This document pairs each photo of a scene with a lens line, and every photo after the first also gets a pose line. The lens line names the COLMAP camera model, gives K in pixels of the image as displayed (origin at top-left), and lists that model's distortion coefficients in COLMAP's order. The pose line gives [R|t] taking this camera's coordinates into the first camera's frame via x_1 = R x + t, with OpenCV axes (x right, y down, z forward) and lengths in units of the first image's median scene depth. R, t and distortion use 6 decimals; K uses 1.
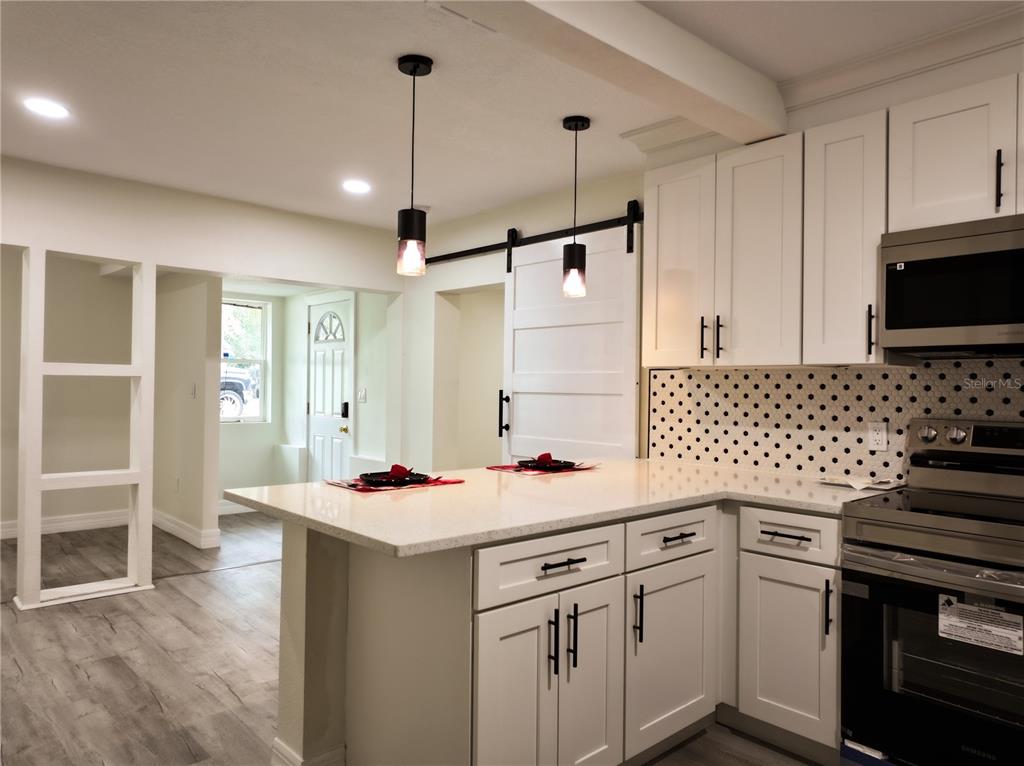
lens RADIAL K [[714.9, 0, 515.3], [0, 714.9, 382.0], [0, 0, 1]] dist [0.010276, 0.001090]
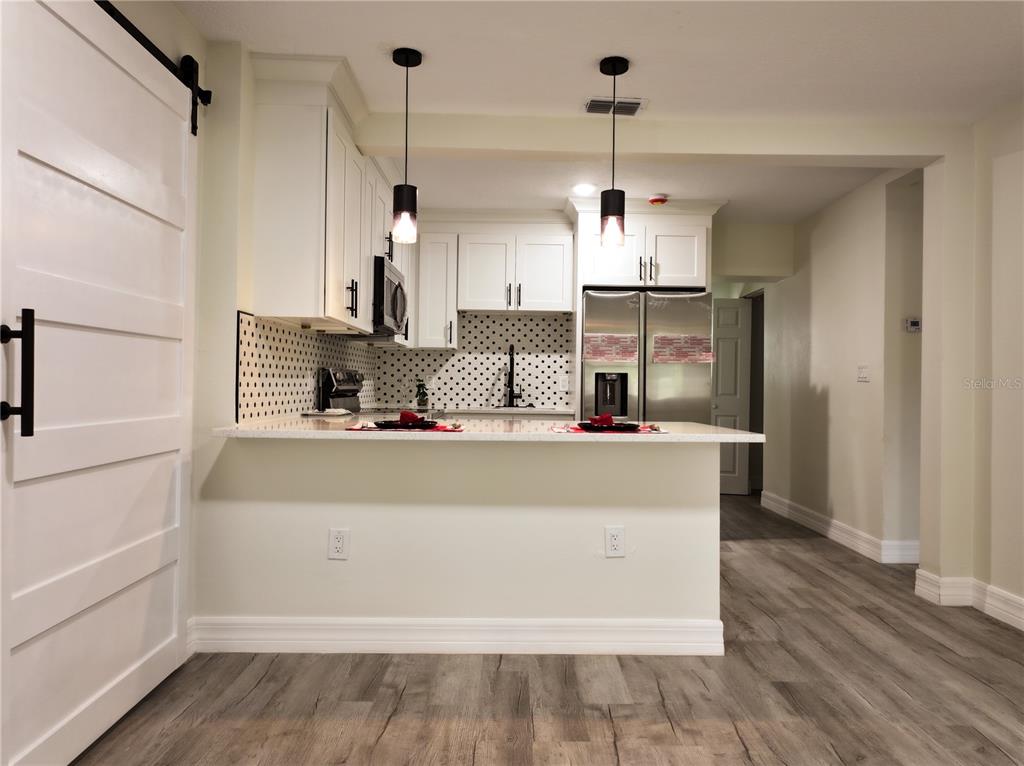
lens RADIAL K [[714.9, 0, 515.3], [0, 714.9, 382.0], [0, 0, 1]] dist [0.010276, 0.001090]
pose [[-0.743458, -0.020065, 0.668481, -0.641557], [-0.027131, 0.999632, -0.000169, 0.059235], [-0.668232, -0.018262, -0.743729, 1.557647]]
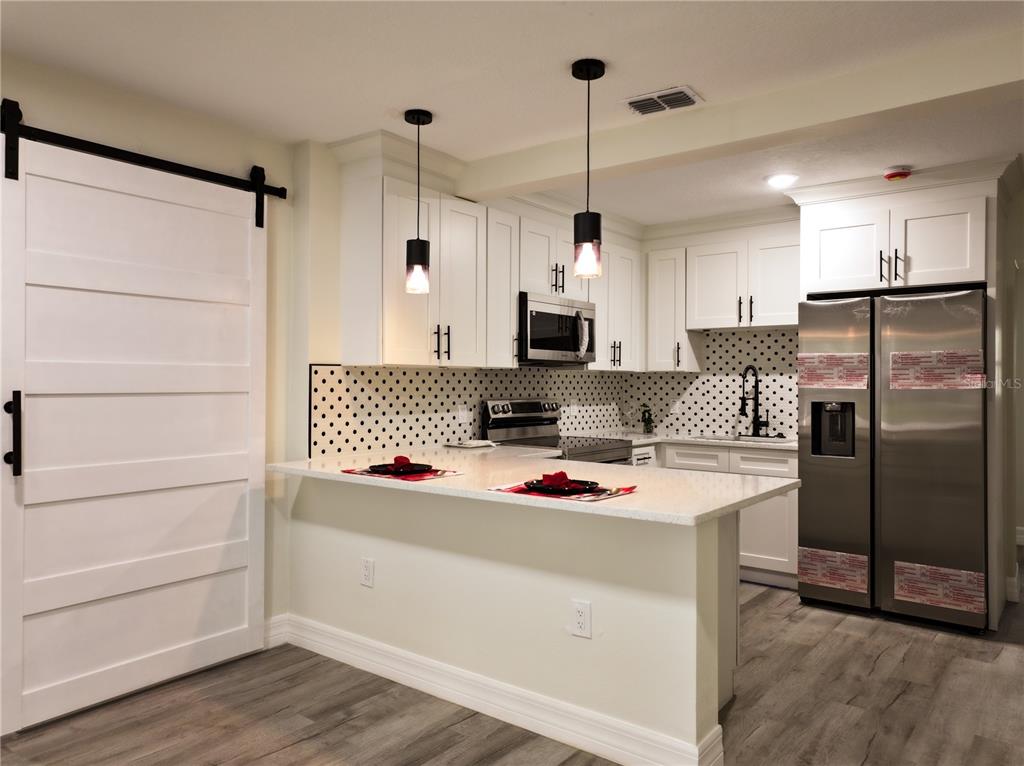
lens RADIAL K [[714.9, 0, 515.3], [0, 714.9, 382.0], [0, 0, 1]] dist [0.010276, 0.001090]
pose [[-0.169443, -0.013316, 0.985450, -0.891584], [-0.012106, 0.999861, 0.011430, -0.009531], [-0.985466, -0.009993, -0.169581, 1.006889]]
